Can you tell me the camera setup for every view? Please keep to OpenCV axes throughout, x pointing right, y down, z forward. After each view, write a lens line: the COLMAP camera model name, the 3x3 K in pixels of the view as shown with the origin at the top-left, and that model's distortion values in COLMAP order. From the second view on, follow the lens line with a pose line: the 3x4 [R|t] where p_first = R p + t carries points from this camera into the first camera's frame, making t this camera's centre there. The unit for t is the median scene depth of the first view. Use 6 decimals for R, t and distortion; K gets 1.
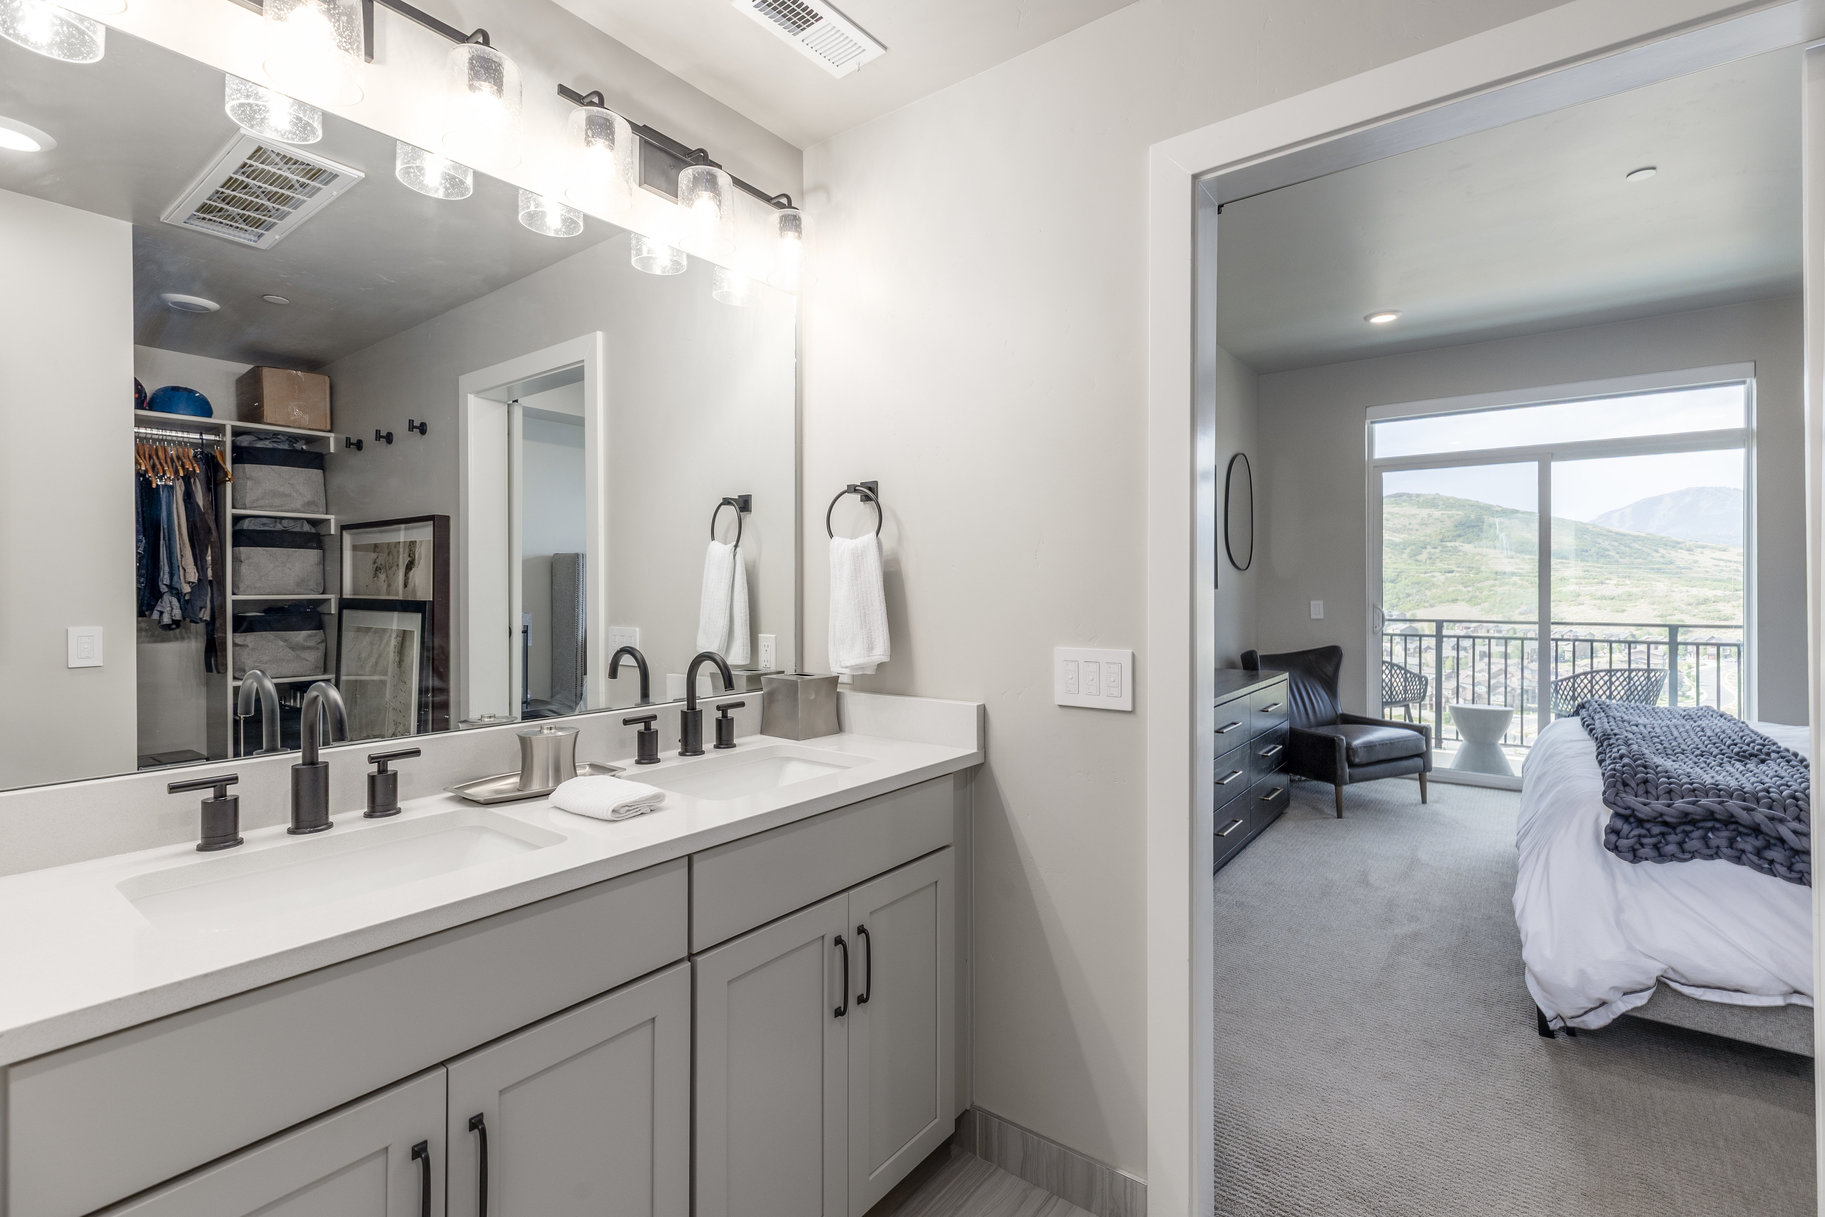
lens RADIAL K [[826.0, 0, 929.7], [0, 826.0, 589.9], [0, 0, 1]] dist [0.011231, -0.001704]
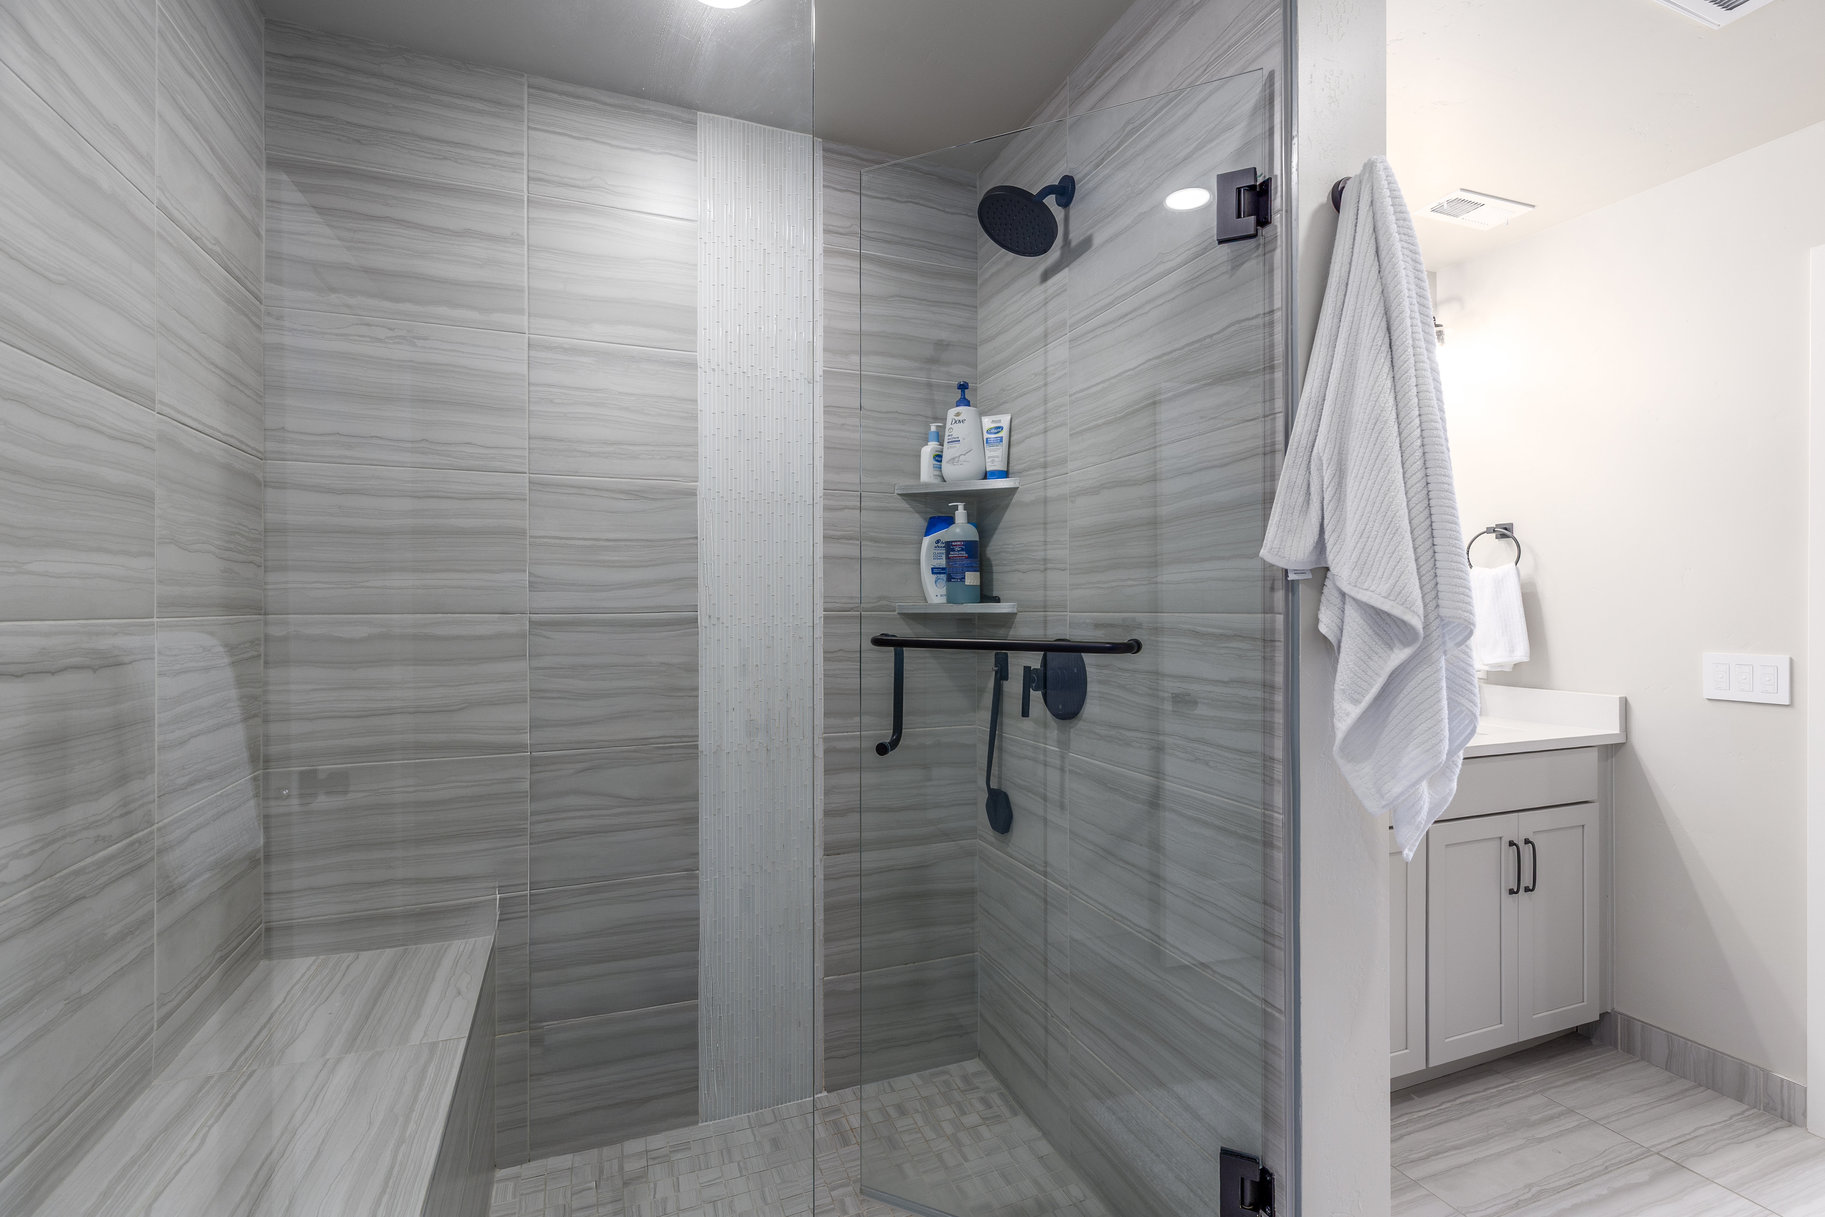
lens RADIAL K [[826.0, 0, 941.1], [0, 826.0, 605.0], [0, 0, 1]] dist [0.011231, -0.001704]
pose [[0.855976, 0.002876, -0.517008, -0.184999], [-0.004896, 0.999985, -0.002544, 0.005621], [0.516993, 0.004709, 0.855977, -0.681379]]
